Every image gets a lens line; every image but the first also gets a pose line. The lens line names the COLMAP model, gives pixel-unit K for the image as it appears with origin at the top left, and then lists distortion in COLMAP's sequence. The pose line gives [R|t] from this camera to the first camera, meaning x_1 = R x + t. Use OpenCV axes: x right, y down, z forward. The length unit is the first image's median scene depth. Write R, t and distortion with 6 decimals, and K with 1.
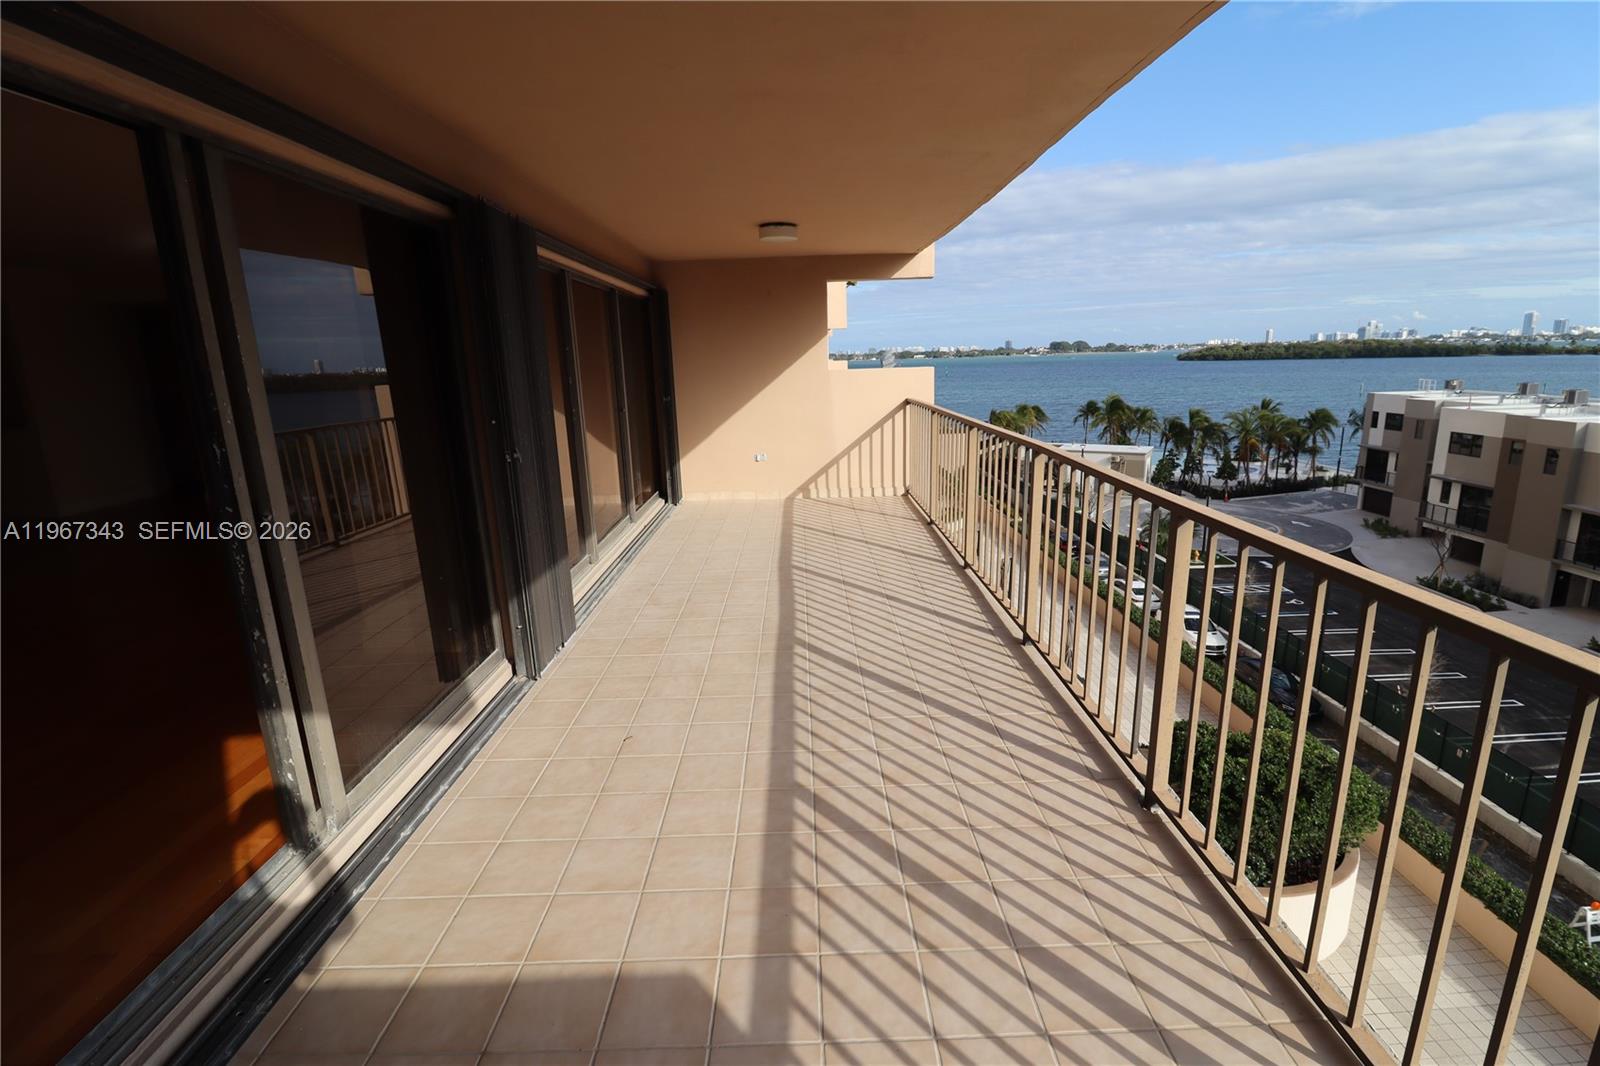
lens RADIAL K [[740.3, 0, 801.2], [0, 740.3, 525.9], [0, 0, 1]] dist [-0.007746, -0.010832]
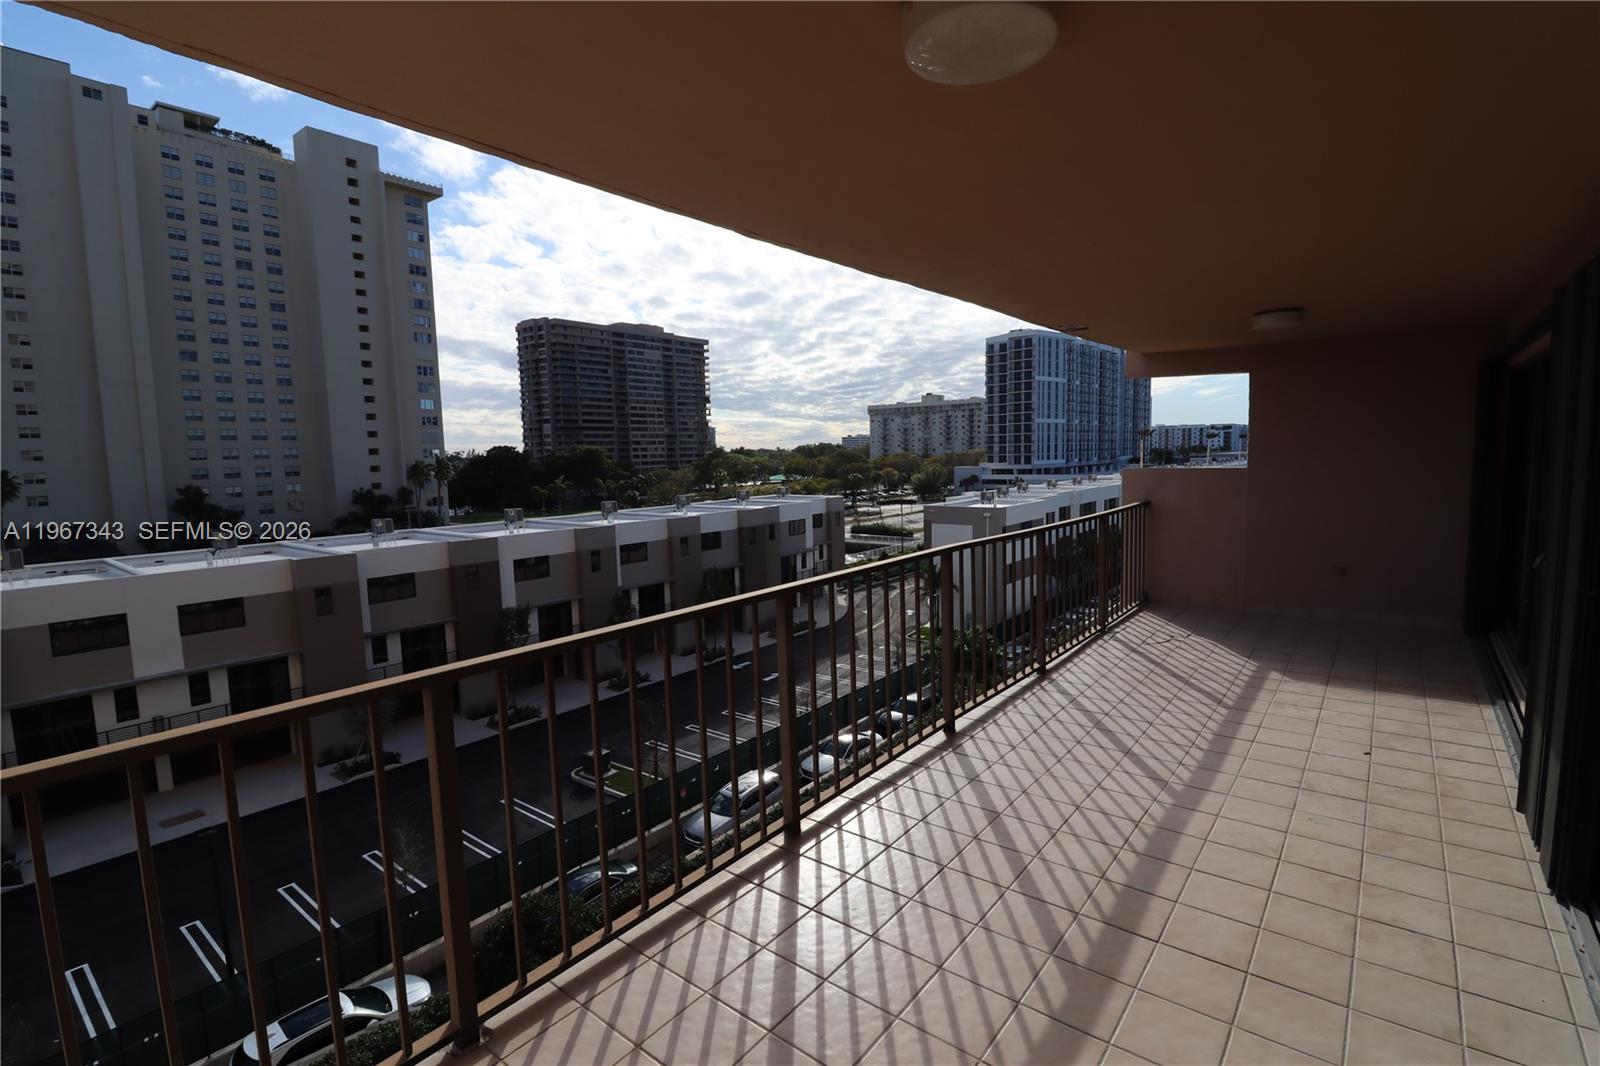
lens RADIAL K [[740.3, 0, 806.9], [0, 740.3, 532.3], [0, 0, 1]] dist [-0.007746, -0.010832]
pose [[-0.773372, -0.006918, 0.633914, -0.205841], [0.210695, 0.940294, 0.267309, -0.422045], [-0.597916, 0.340292, -0.725740, 1.695544]]
